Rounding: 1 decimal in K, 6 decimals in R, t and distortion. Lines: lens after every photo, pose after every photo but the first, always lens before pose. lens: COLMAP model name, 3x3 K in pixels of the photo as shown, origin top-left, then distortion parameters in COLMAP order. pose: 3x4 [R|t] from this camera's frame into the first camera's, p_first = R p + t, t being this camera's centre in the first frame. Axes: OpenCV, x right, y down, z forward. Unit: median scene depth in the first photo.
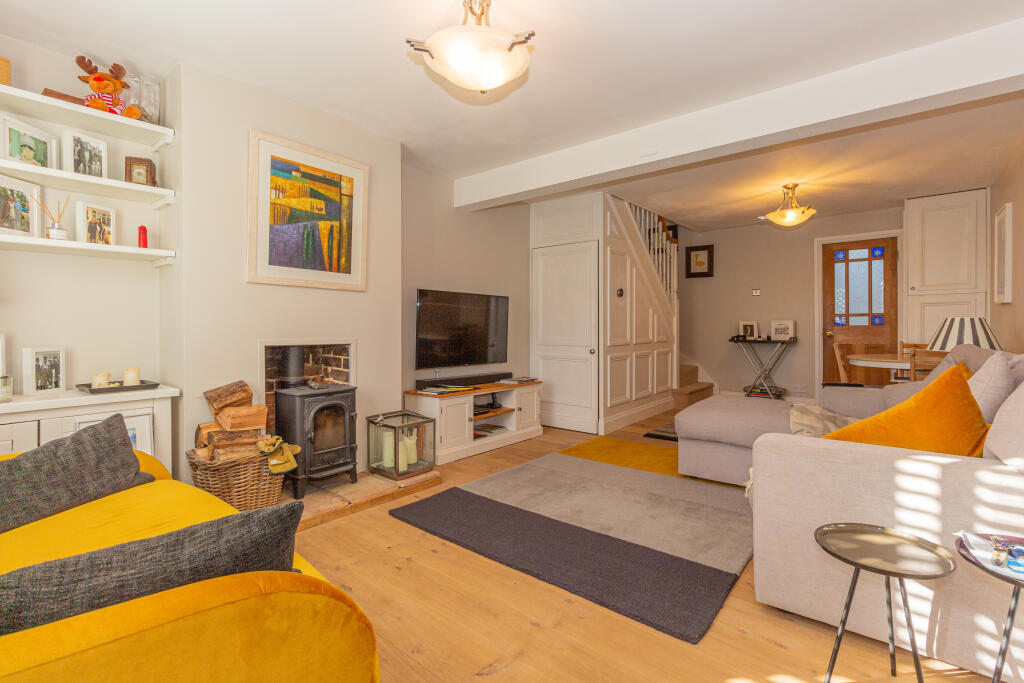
lens RADIAL K [[484.4, 0, 511.8], [0, 484.4, 334.1], [0, 0, 1]] dist [0.000604, 0.000009]
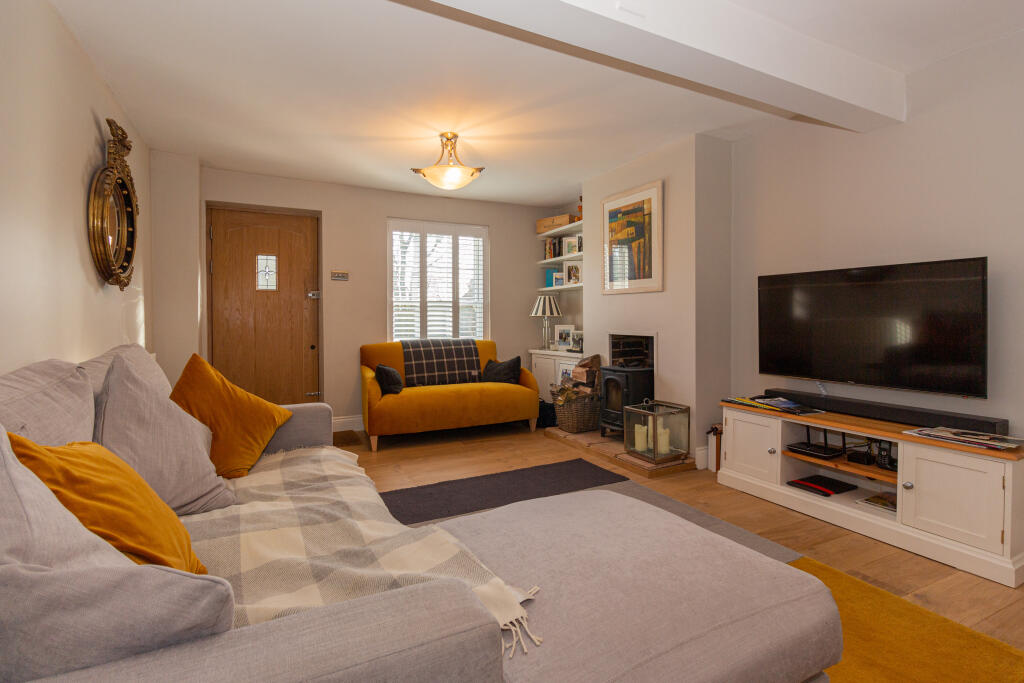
lens RADIAL K [[484.4, 0, 511.2], [0, 484.4, 331.9], [0, 0, 1]] dist [0.000604, 0.000009]
pose [[-0.403431, 0.021968, -0.914746, 0.934151], [-0.013443, 0.999462, 0.029931, -0.022833], [0.914911, 0.024372, -0.402919, 1.202561]]
